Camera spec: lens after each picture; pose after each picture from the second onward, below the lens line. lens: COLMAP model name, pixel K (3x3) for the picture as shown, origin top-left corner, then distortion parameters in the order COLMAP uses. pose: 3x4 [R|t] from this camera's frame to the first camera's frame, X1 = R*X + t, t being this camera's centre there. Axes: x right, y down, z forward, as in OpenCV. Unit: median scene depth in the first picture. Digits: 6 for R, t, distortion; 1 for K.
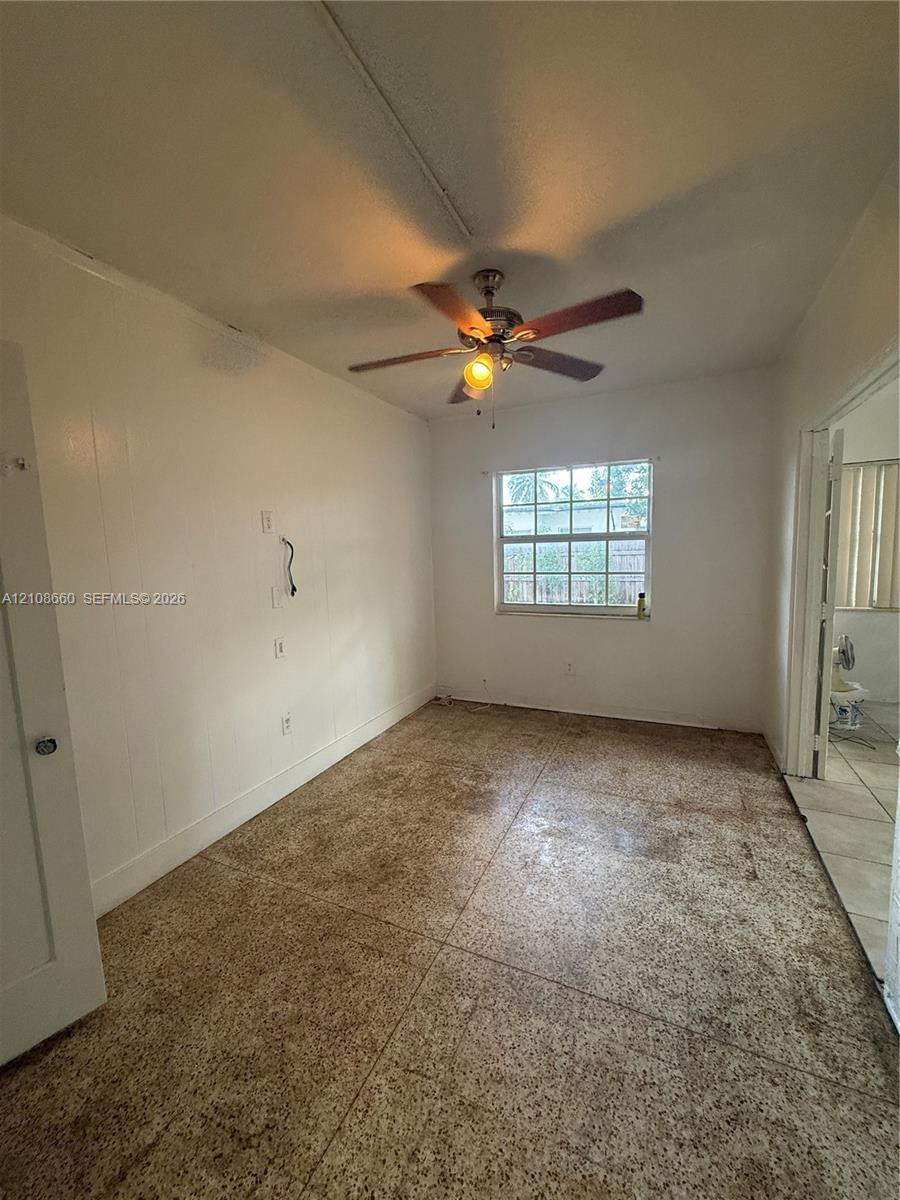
lens RADIAL K [[480.1, 0, 450.9], [0, 480.1, 598.1], [0, 0, 1]] dist [0.000048, 0.000424]
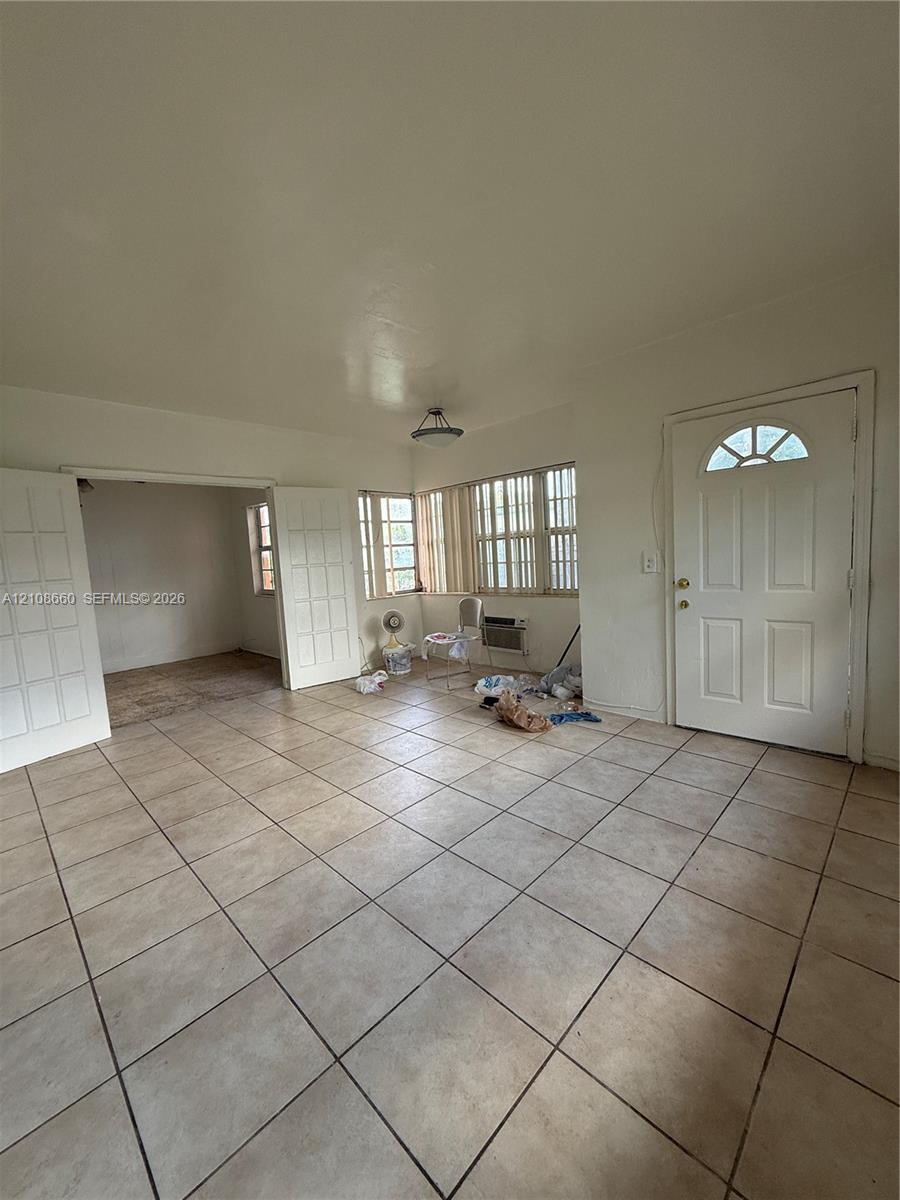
lens RADIAL K [[481.4, 0, 453.5], [0, 481.4, 596.0], [0, 0, 1]] dist [-0.005085, 0.000019]
pose [[0.943122, 0.010392, -0.332285, 2.055627], [-0.010152, 0.999945, 0.002457, 0.036782], [0.332293, 0.001056, 0.943176, -0.453300]]
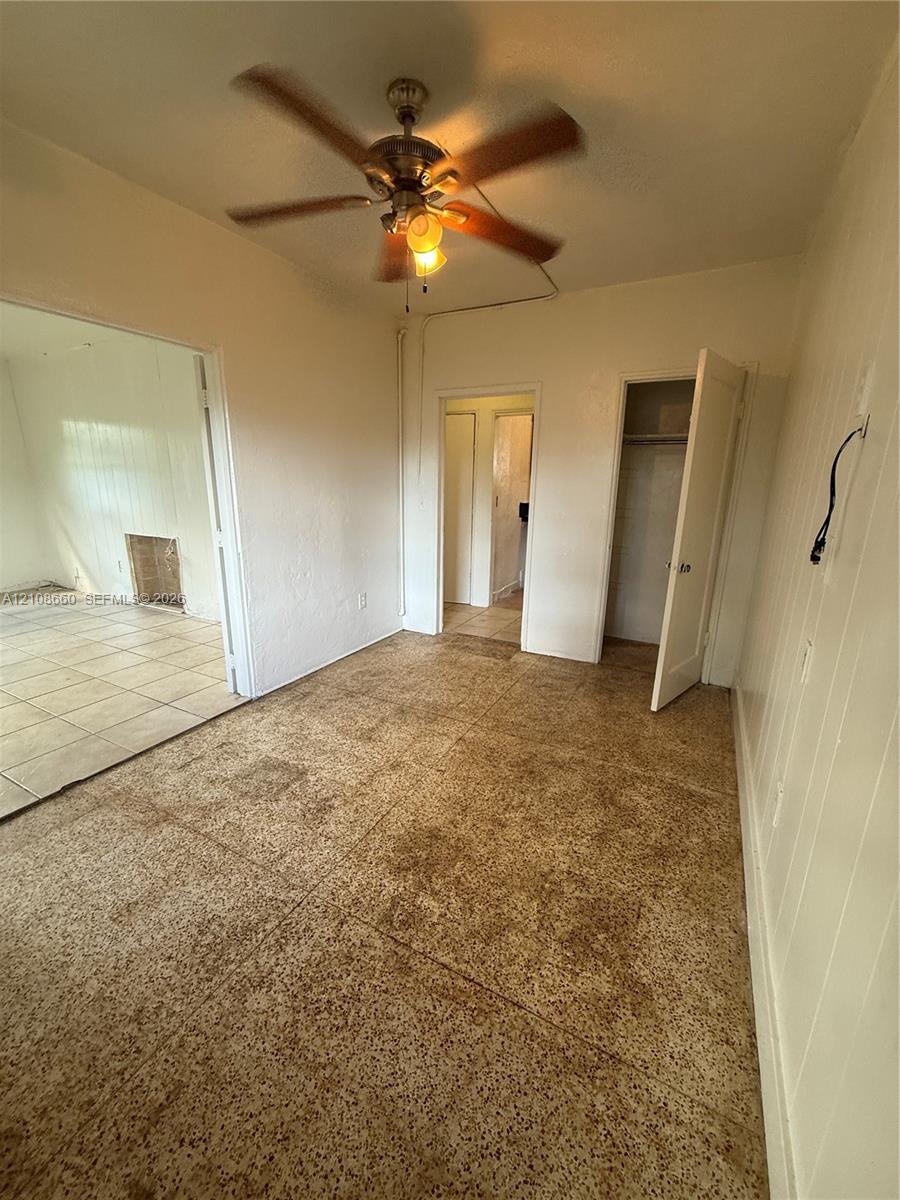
lens RADIAL K [[480.1, 0, 450.9], [0, 480.1, 598.1], [0, 0, 1]] dist [0.000048, 0.000424]
pose [[-0.998144, 0.004051, 0.060759, -0.025002], [0.024690, 0.939007, 0.343012, -0.147284], [-0.055664, 0.343875, -0.937364, 1.588666]]
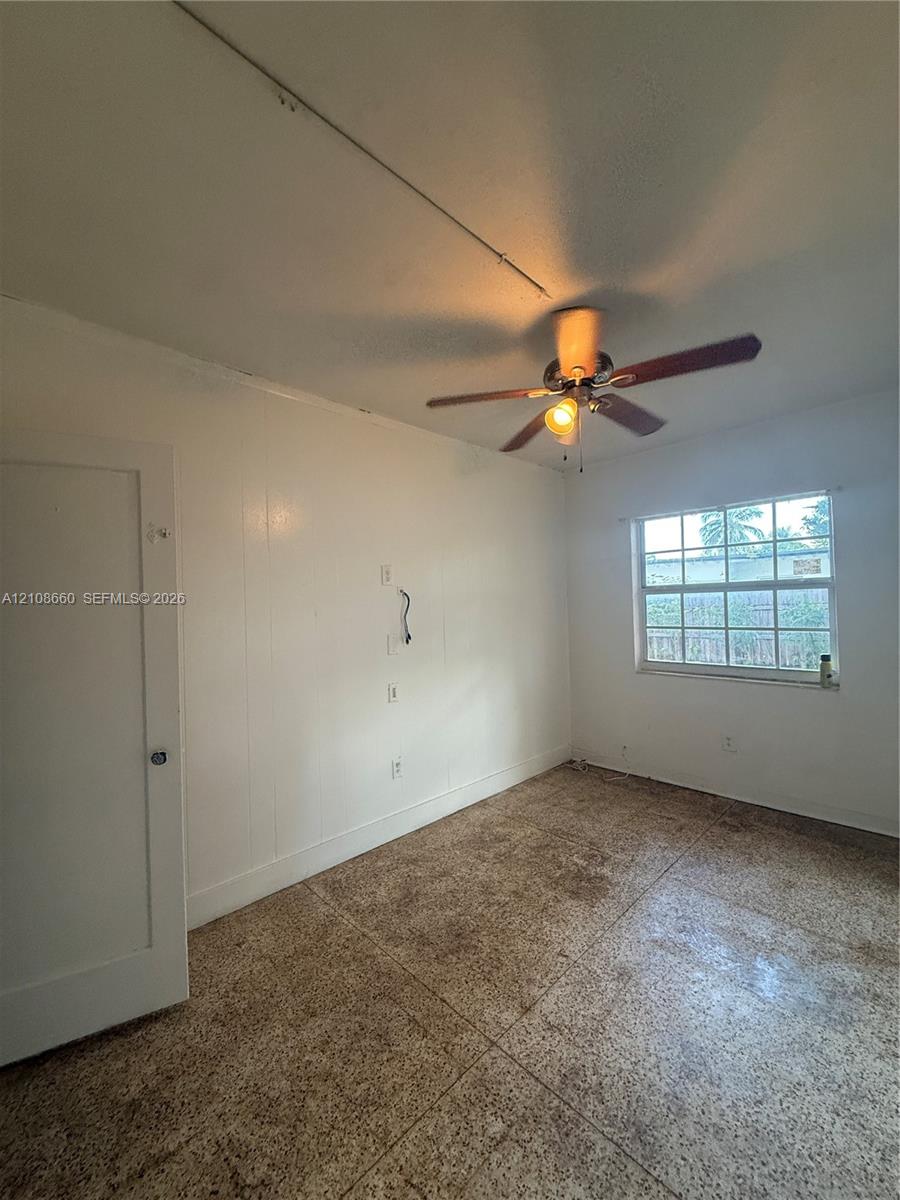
lens RADIAL K [[480.1, 0, 450.9], [0, 480.1, 598.1], [0, 0, 1]] dist [0.000048, 0.000424]
pose [[0.932856, -0.003191, -0.360237, 0.156168], [-0.036832, 0.993876, -0.104183, 0.002156], [0.358363, 0.110456, 0.927025, 0.045734]]
